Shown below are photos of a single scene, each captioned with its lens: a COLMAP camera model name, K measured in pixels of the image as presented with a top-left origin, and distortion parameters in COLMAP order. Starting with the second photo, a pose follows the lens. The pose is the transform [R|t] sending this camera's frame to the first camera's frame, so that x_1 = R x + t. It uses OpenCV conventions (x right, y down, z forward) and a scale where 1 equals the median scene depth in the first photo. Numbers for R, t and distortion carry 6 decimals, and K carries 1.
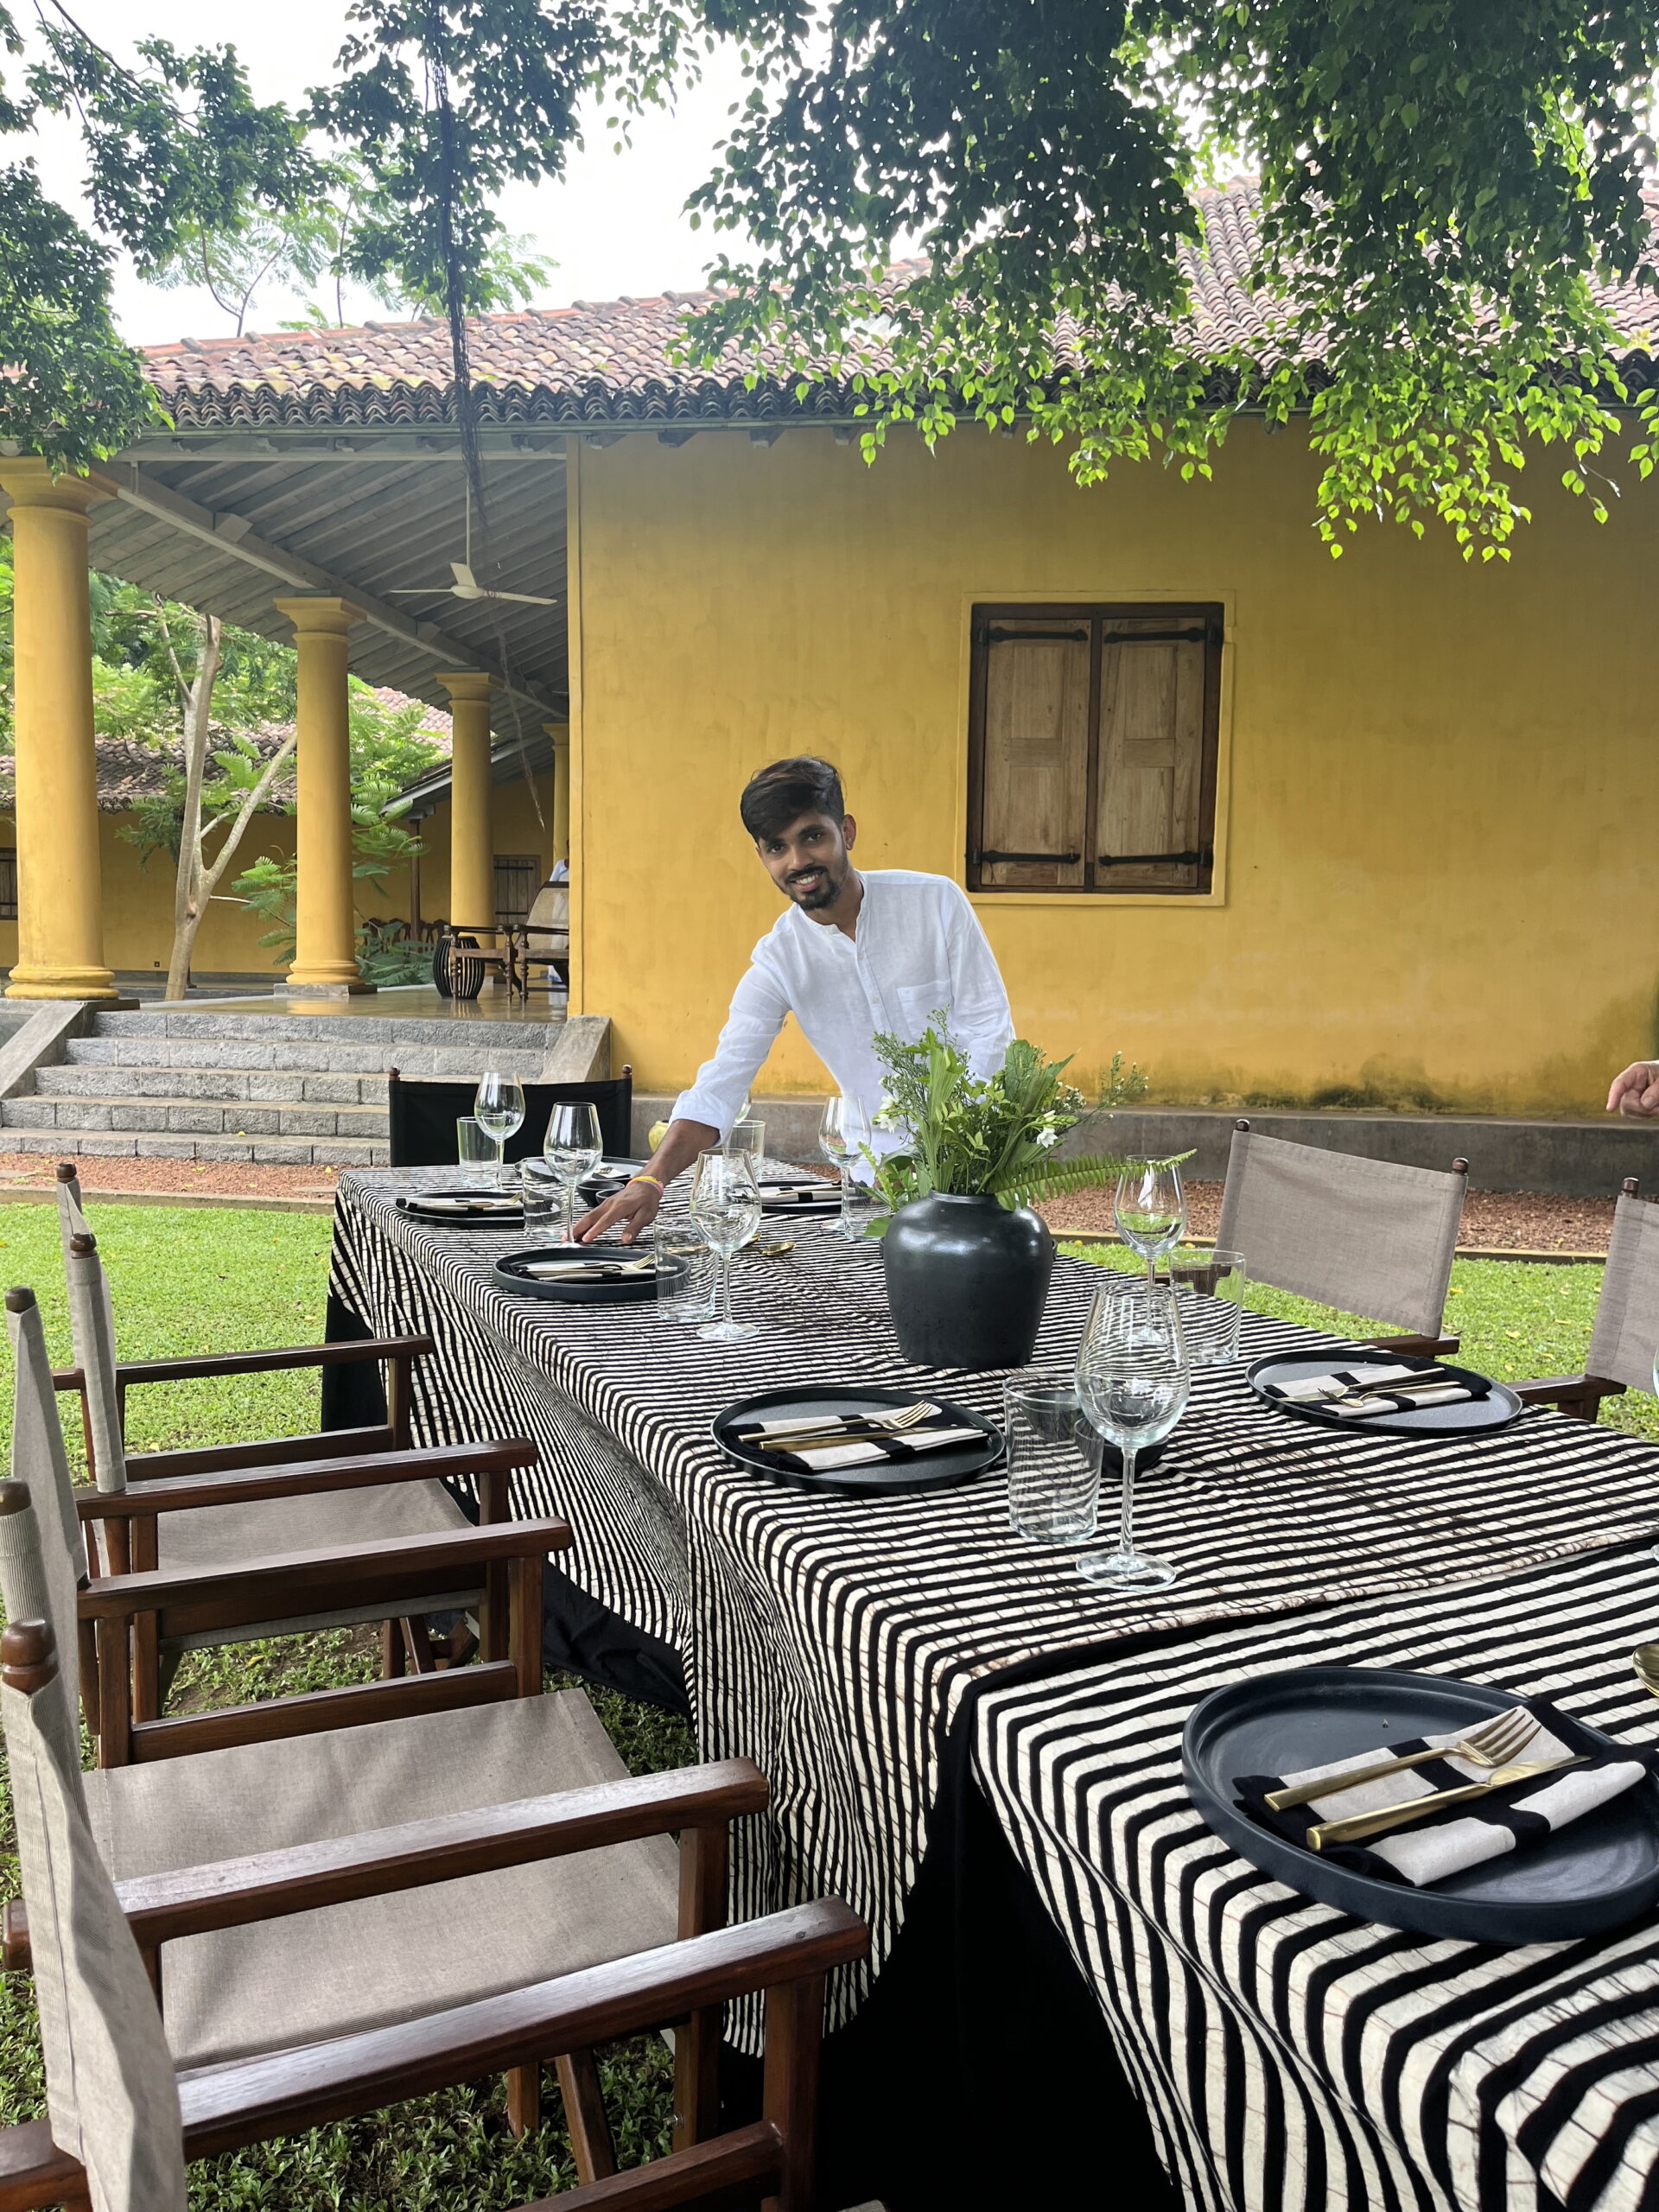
lens RADIAL K [[1655.6, 0, 829.5], [0, 1655.6, 1106.0], [0, 0, 1]] dist [-0.000164, -0.022801]
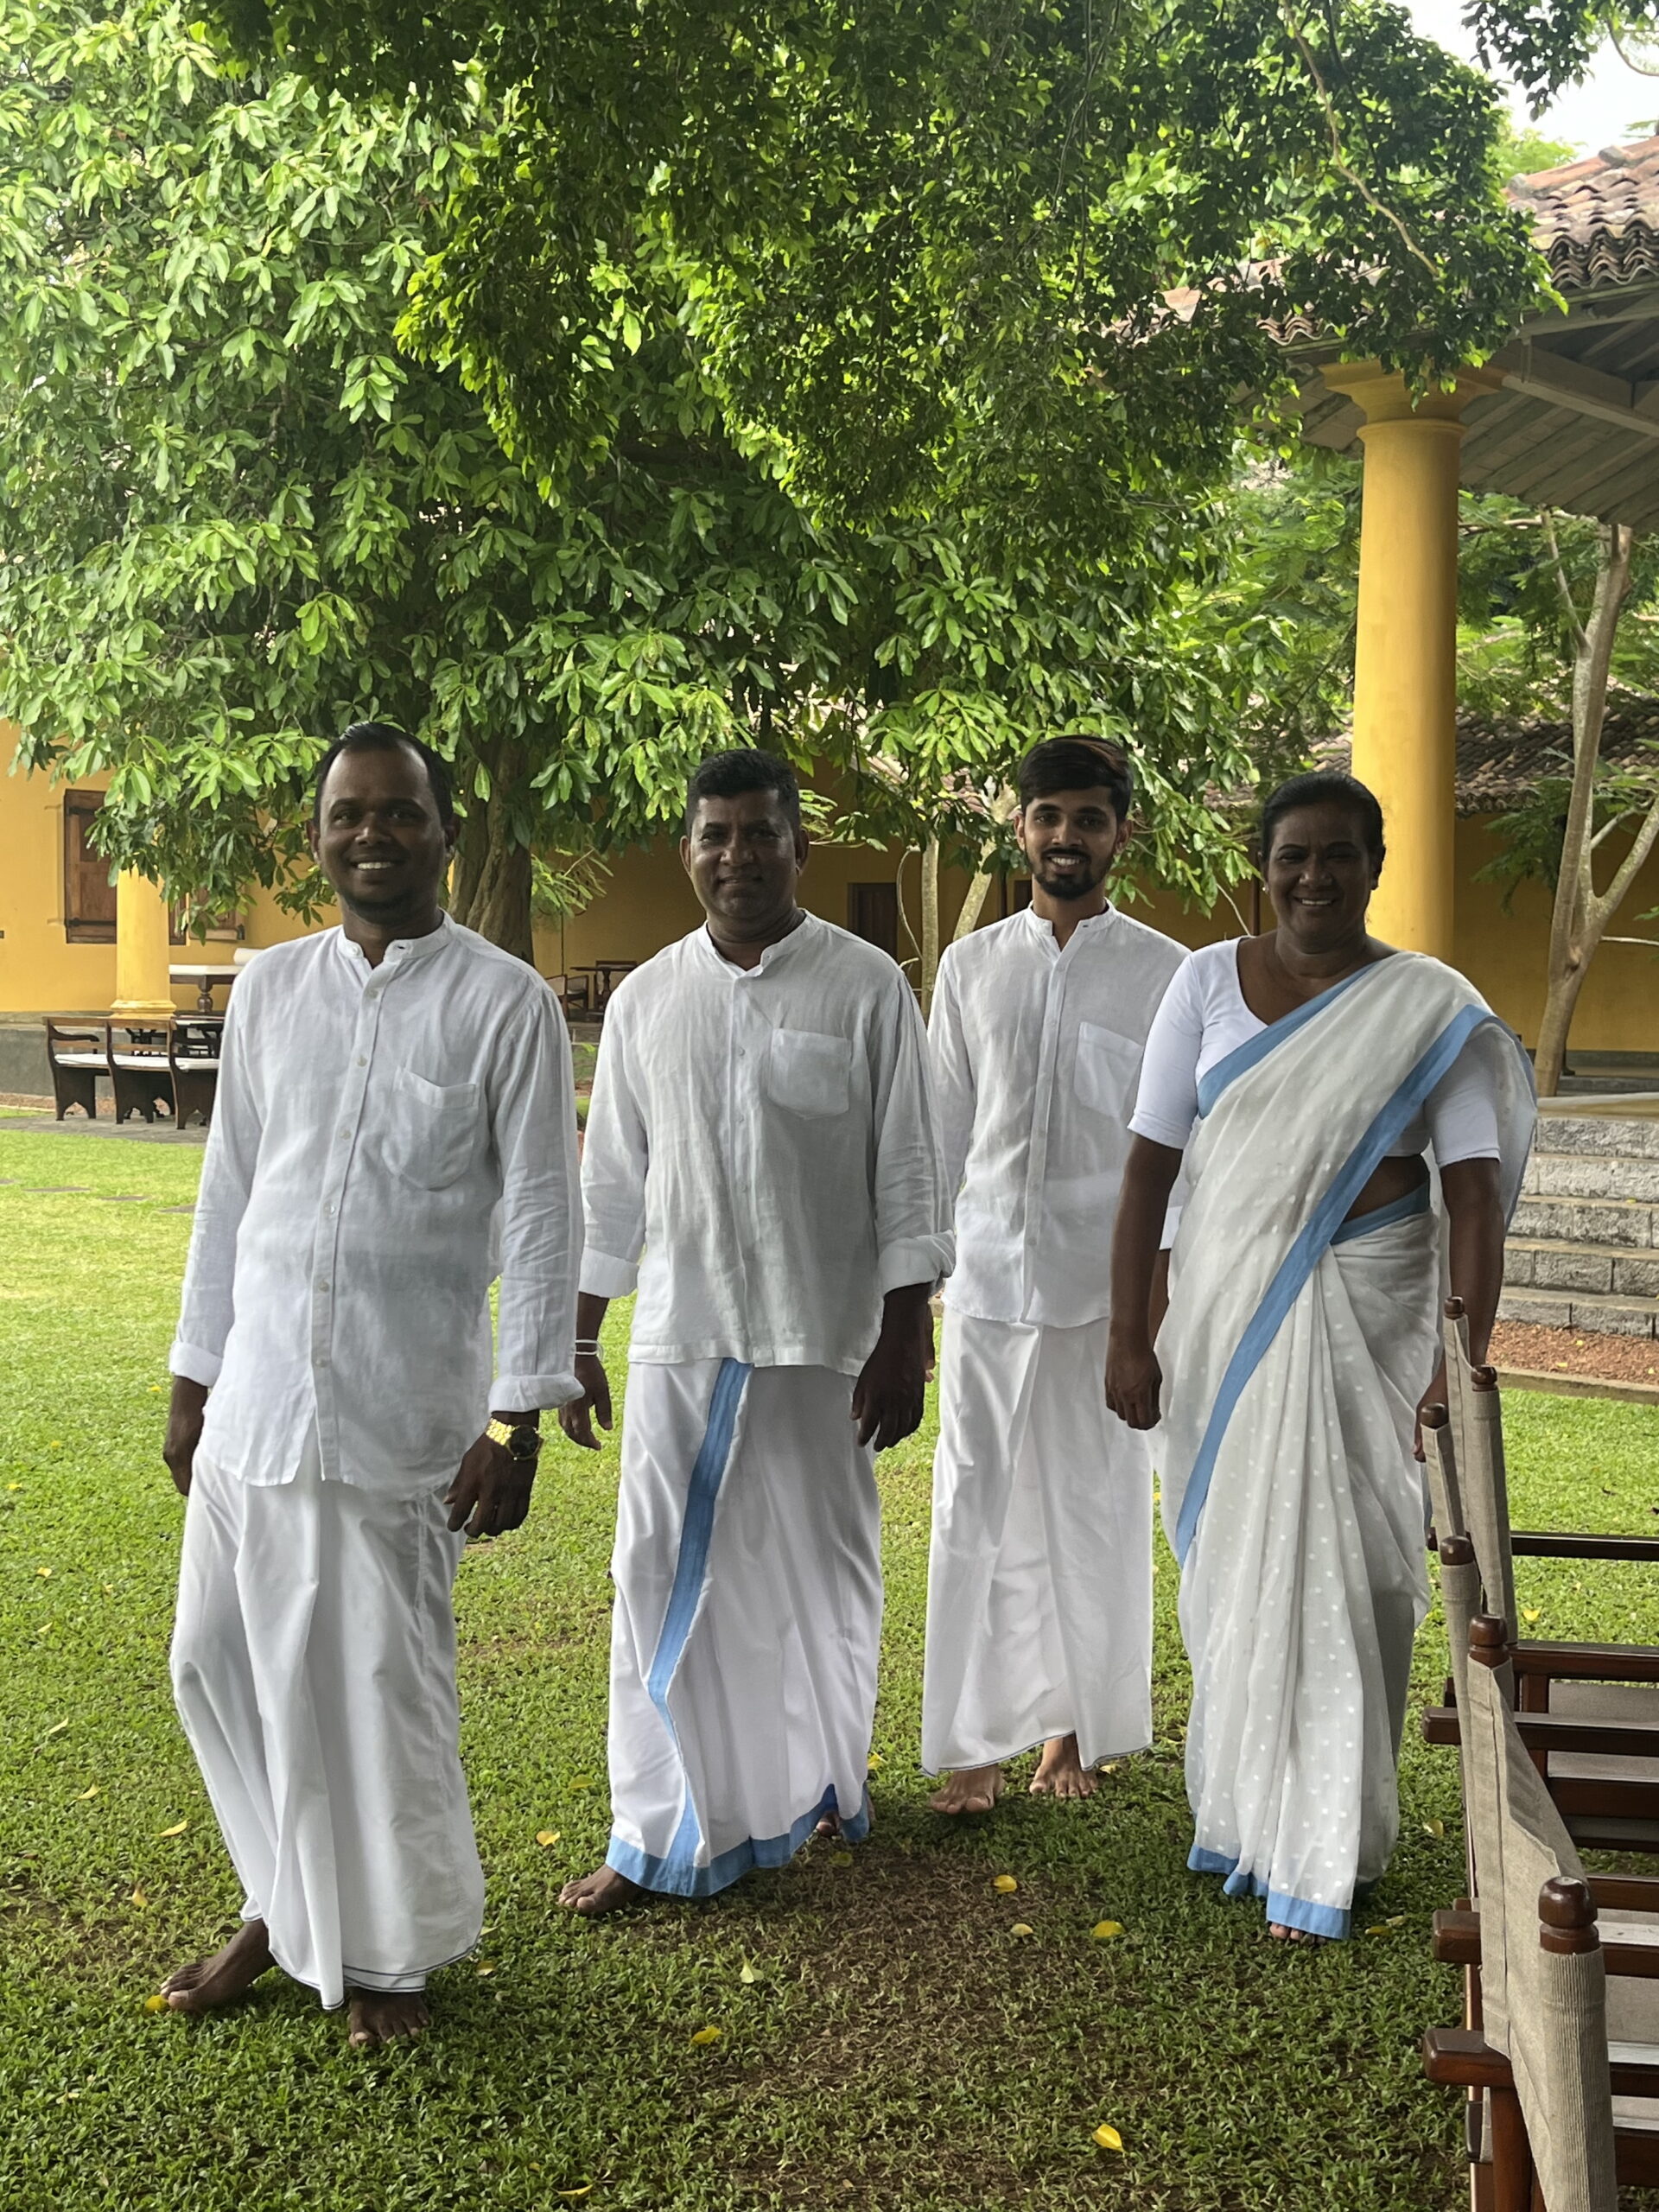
lens RADIAL K [[2675.3, 0, 829.5], [0, 2675.3, 1106.0], [0, 0, 1]] dist [0.166090, -0.620116]
pose [[0.806098, 0.011686, -0.591667, 0.038612], [-0.045709, 0.998048, -0.042562, 0.001454], [0.590014, 0.061354, 0.805058, -0.110953]]
